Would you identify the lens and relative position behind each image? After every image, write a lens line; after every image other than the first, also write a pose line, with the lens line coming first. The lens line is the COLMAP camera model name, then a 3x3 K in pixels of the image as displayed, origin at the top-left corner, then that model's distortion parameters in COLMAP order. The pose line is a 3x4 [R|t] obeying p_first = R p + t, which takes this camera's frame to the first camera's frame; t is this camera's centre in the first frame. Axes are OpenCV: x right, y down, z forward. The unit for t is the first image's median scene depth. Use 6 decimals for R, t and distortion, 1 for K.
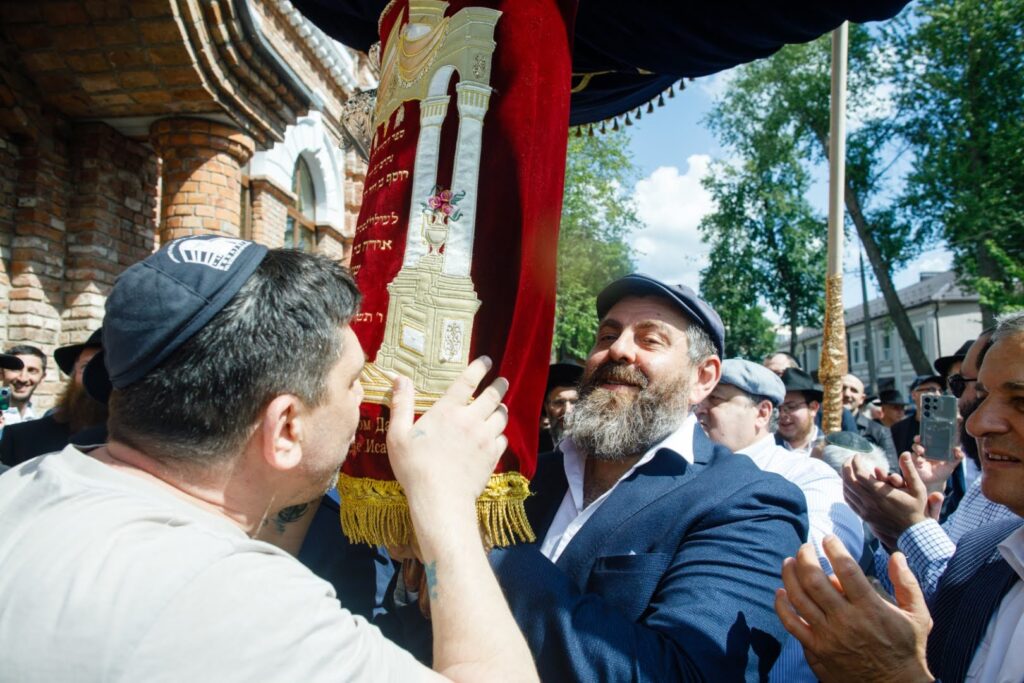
lens RADIAL K [[695.3, 0, 506.7], [0, 695.3, 334.4], [0, 0, 1]] dist [-0.060546, 0.054574]
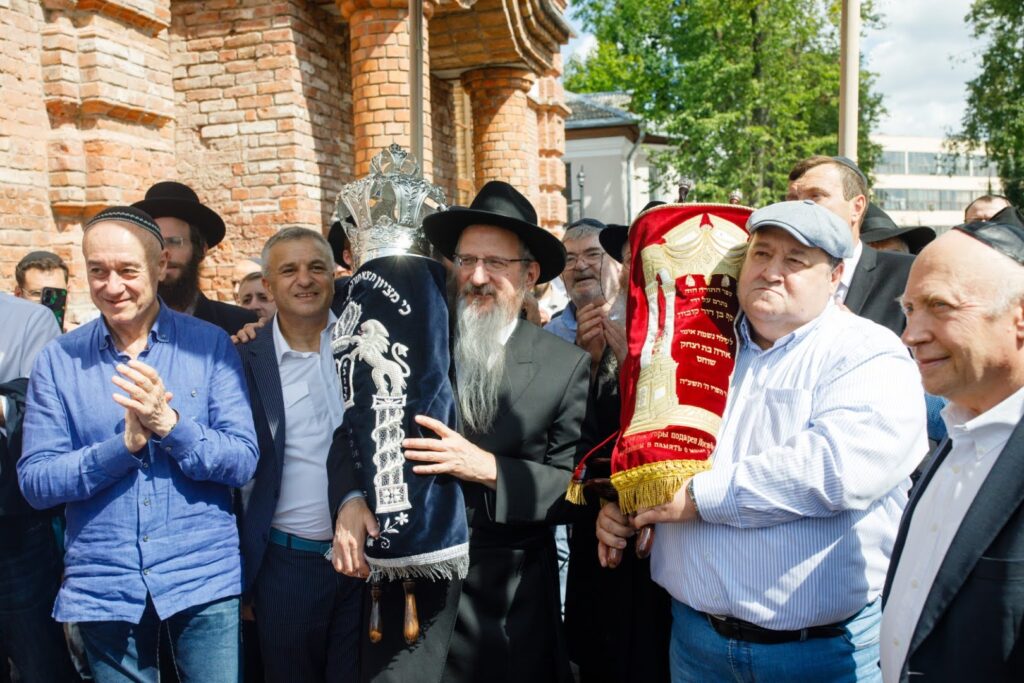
lens RADIAL K [[974.3, 0, 513.3], [0, 974.3, 336.0], [0, 0, 1]] dist [0.015983, 0.000000]
pose [[0.984567, -0.020567, -0.173797, -0.106625], [0.047700, 0.987009, 0.153424, -0.085550], [0.168383, -0.159346, 0.972757, -0.913964]]
